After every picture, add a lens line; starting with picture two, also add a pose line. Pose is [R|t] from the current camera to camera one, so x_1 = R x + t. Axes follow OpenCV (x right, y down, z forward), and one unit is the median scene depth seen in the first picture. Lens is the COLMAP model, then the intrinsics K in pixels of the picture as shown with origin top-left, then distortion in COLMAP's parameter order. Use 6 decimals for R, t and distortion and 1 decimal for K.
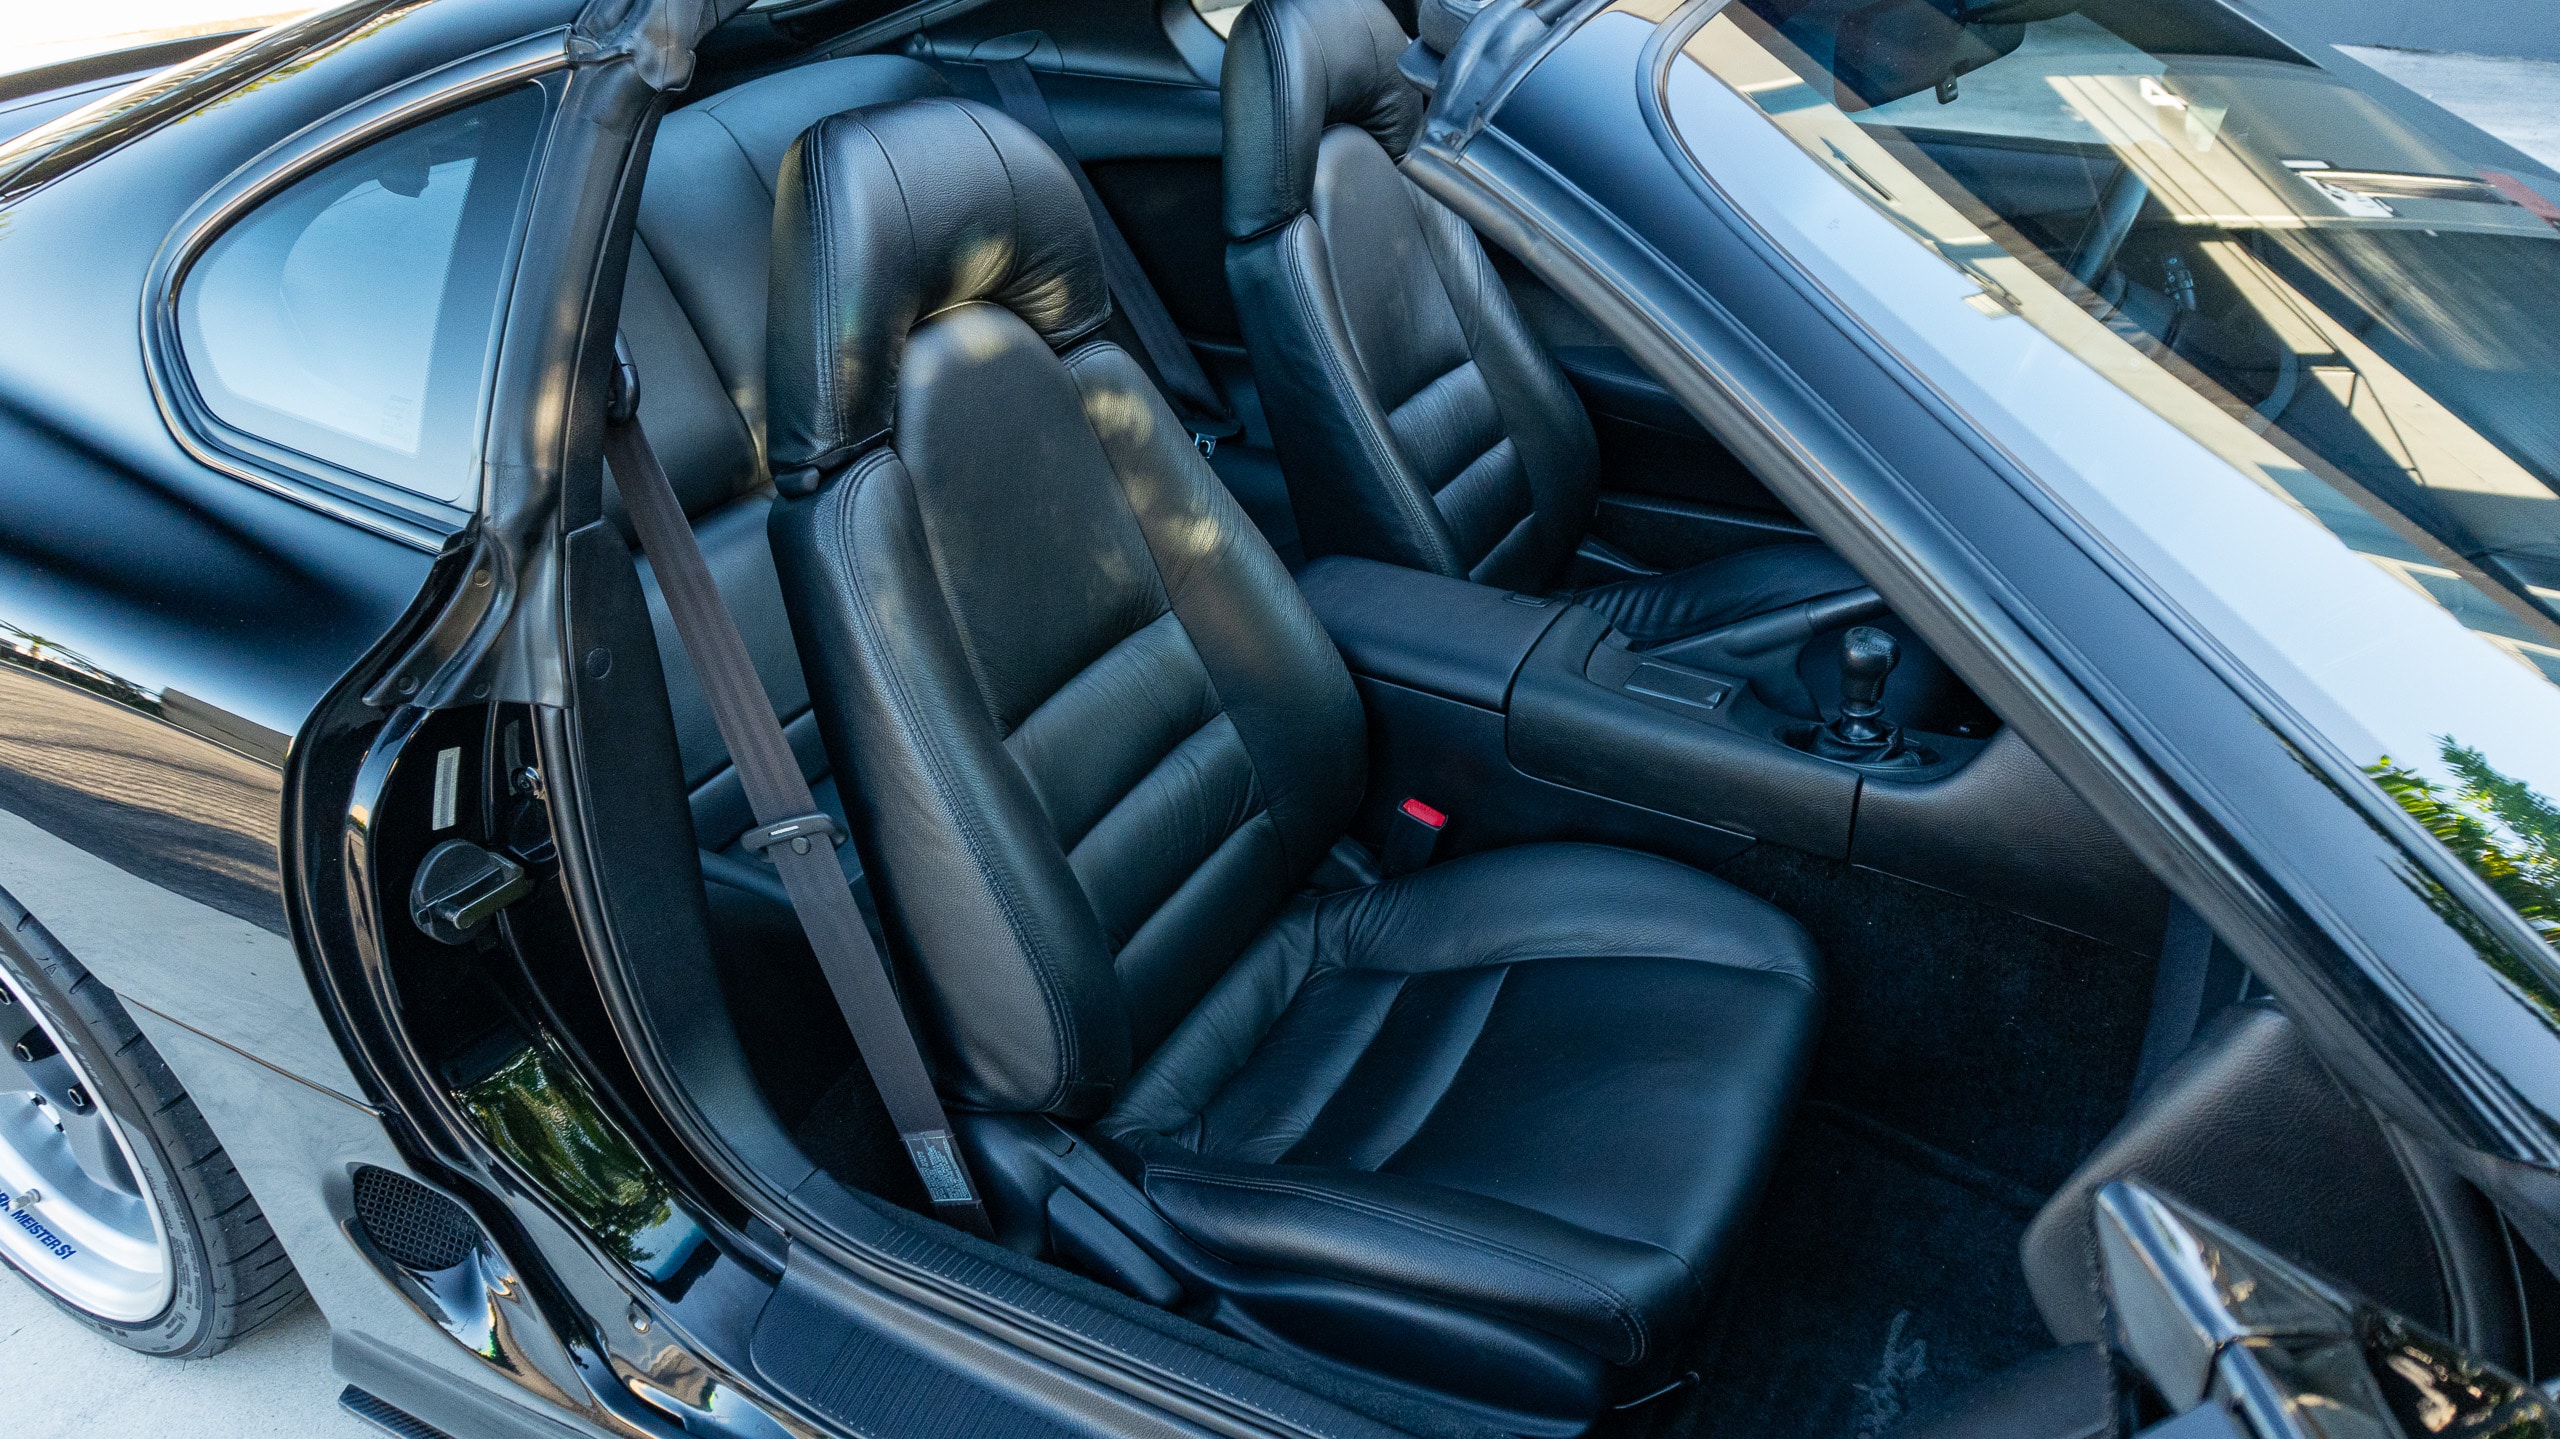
lens RADIAL K [[1696.3, 0, 1273.0], [0, 1696.3, 719.9], [0, 0, 1]] dist [-0.028699, -0.009117]
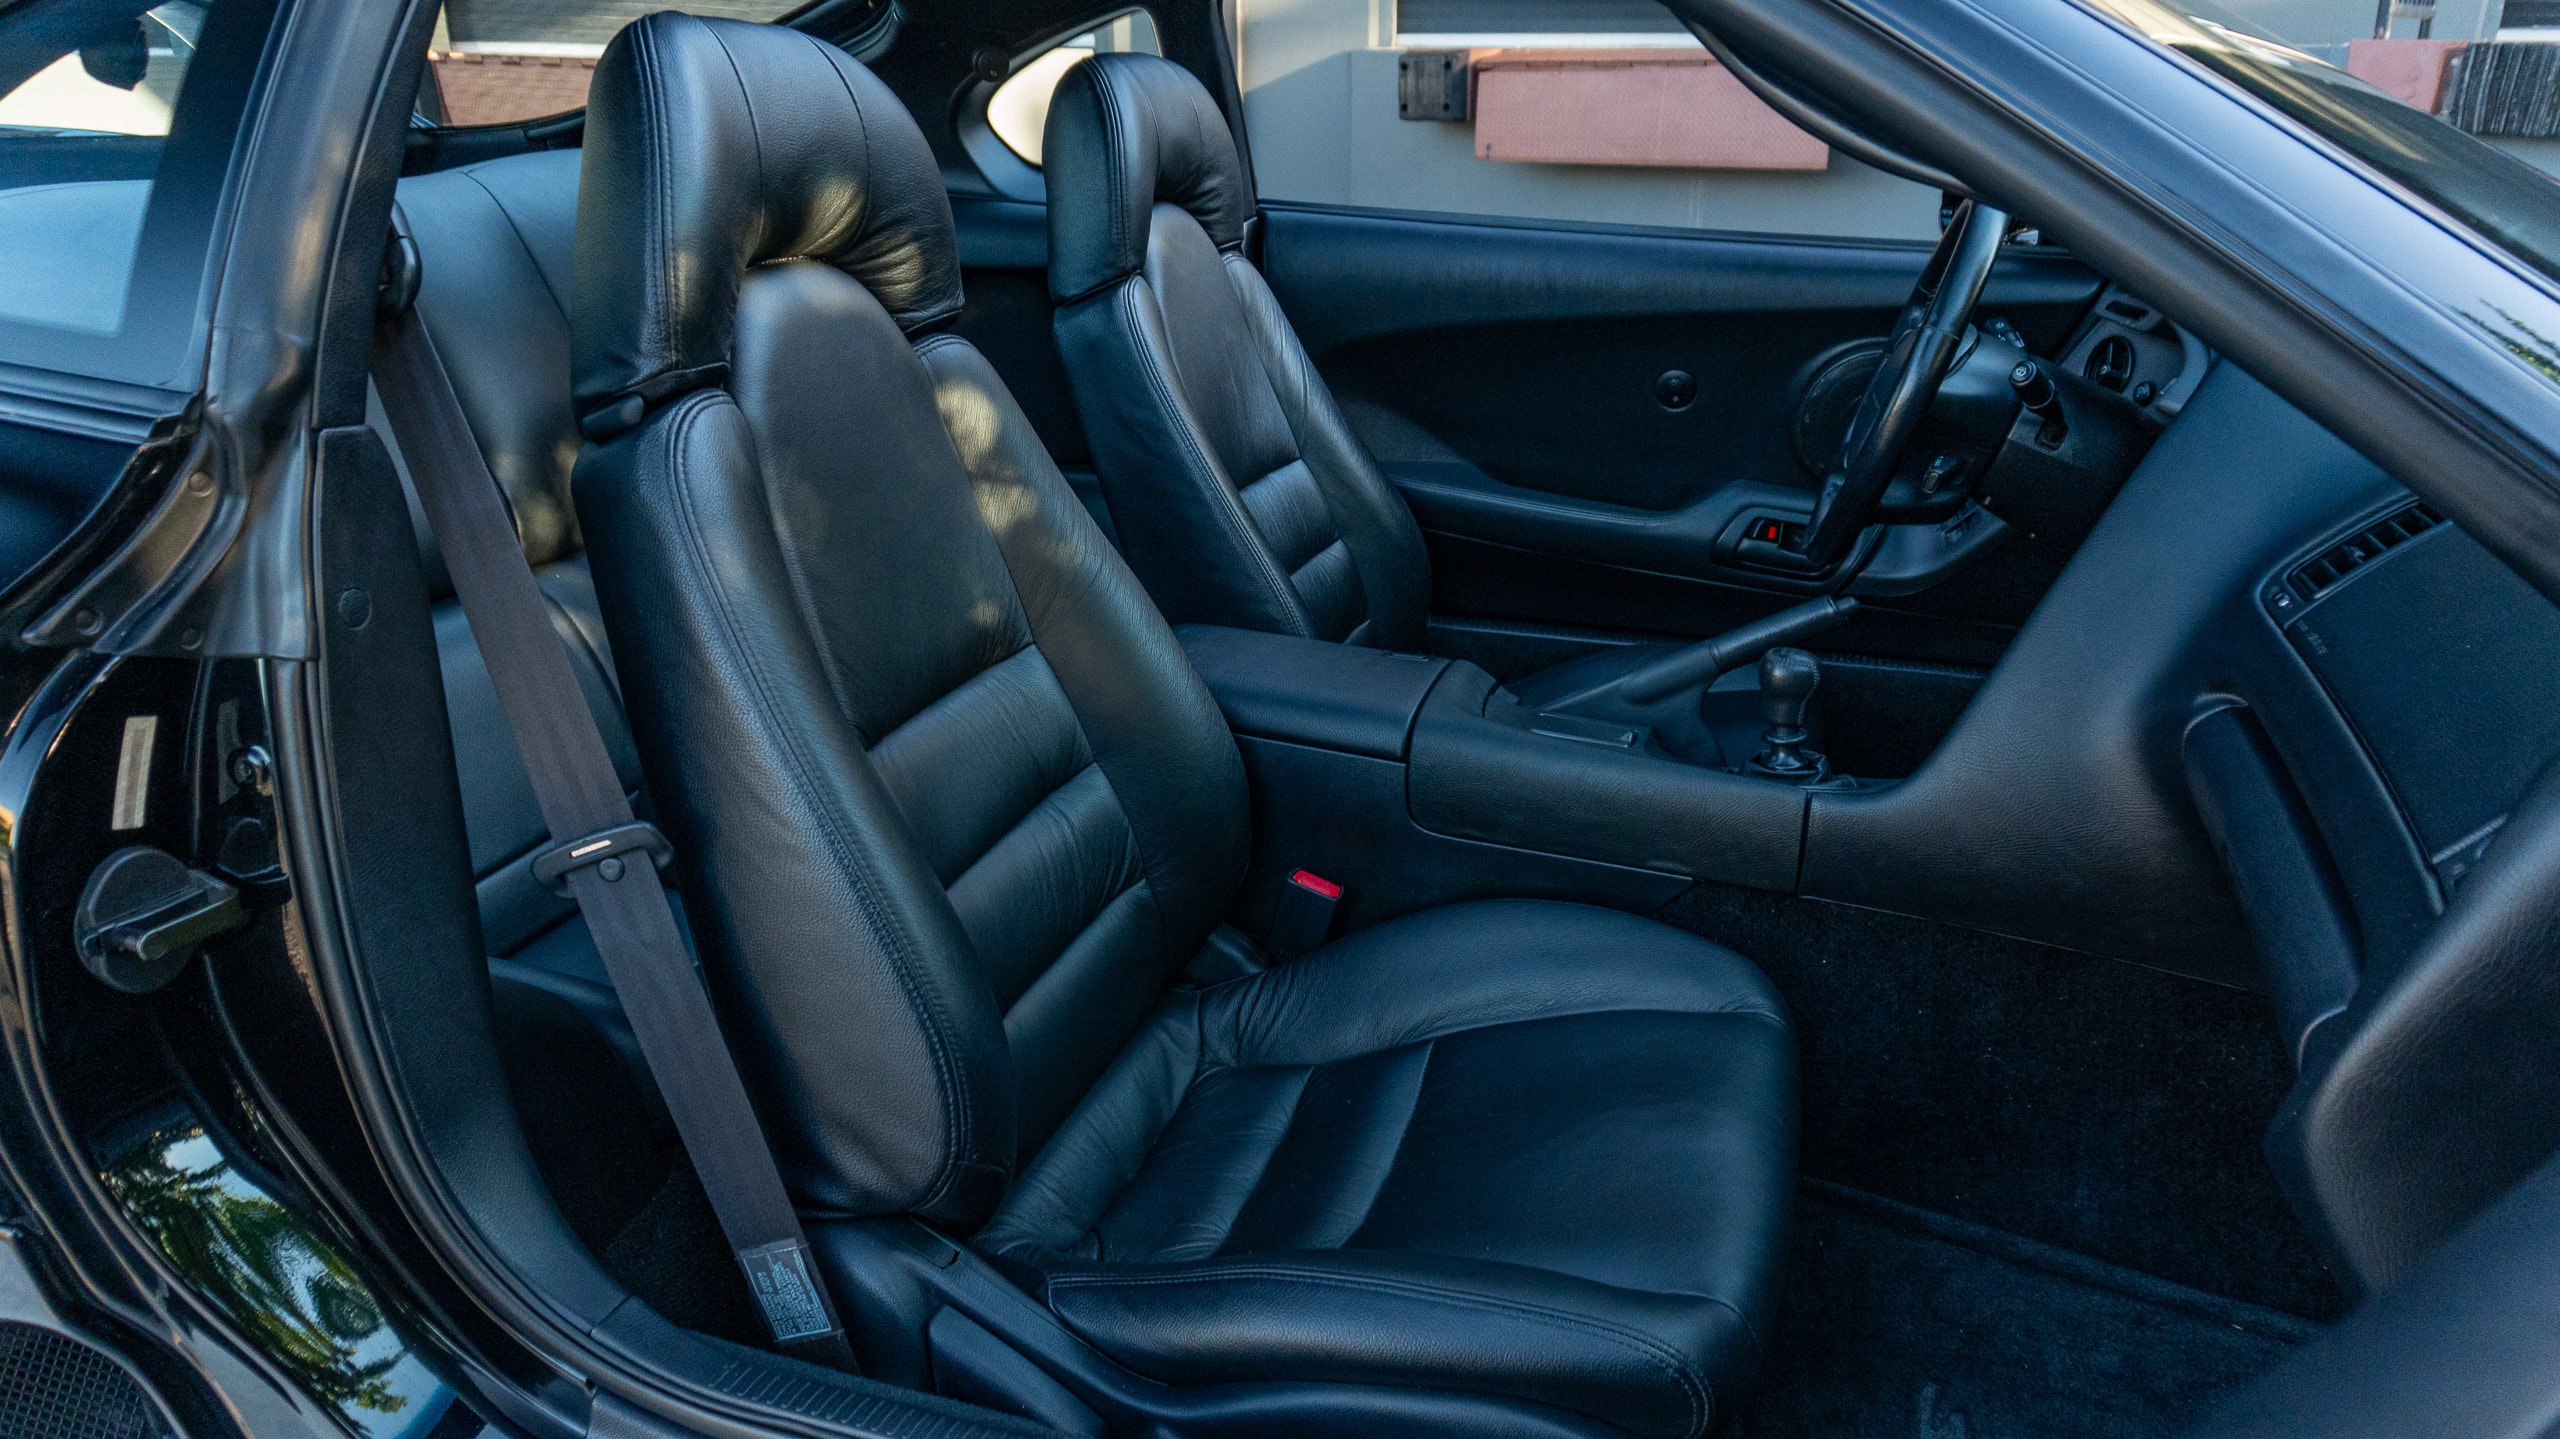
lens RADIAL K [[1696.3, 0, 1290.7], [0, 1696.3, 716.4], [0, 0, 1]] dist [-0.028699, -0.009117]
pose [[0.986228, -0.026133, 0.163314, -0.084670], [0.050304, 0.988053, -0.145674, 0.121920], [-0.157556, 0.151883, 0.975760, 0.154467]]
